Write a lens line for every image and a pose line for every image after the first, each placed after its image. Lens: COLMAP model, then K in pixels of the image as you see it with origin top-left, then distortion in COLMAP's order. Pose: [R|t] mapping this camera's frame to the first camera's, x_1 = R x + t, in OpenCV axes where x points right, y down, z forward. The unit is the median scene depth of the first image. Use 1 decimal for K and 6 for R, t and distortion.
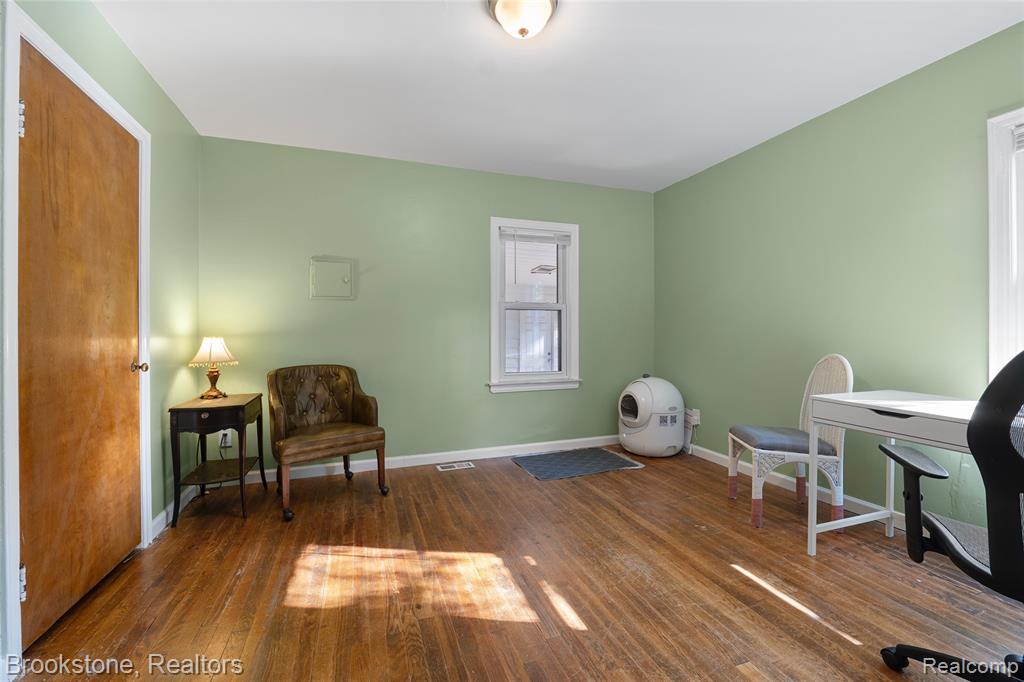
lens RADIAL K [[425.8, 0, 512.8], [0, 425.8, 338.8], [0, 0, 1]] dist [-0.014552, -0.000299]
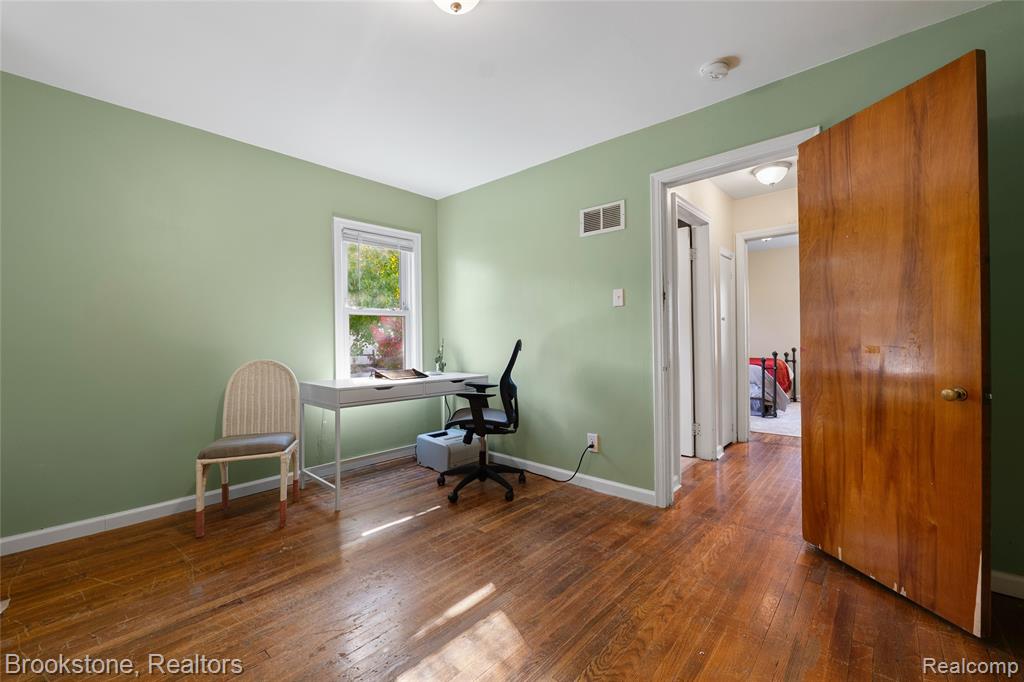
lens RADIAL K [[425.8, 0, 515.7], [0, 425.8, 335.7], [0, 0, 1]] dist [-0.014552, -0.000299]
pose [[-0.492635, 0.009479, 0.870185, -0.823666], [0.019573, 0.999808, 0.000189, -0.012785], [-0.870016, 0.017125, -0.492726, 1.371942]]
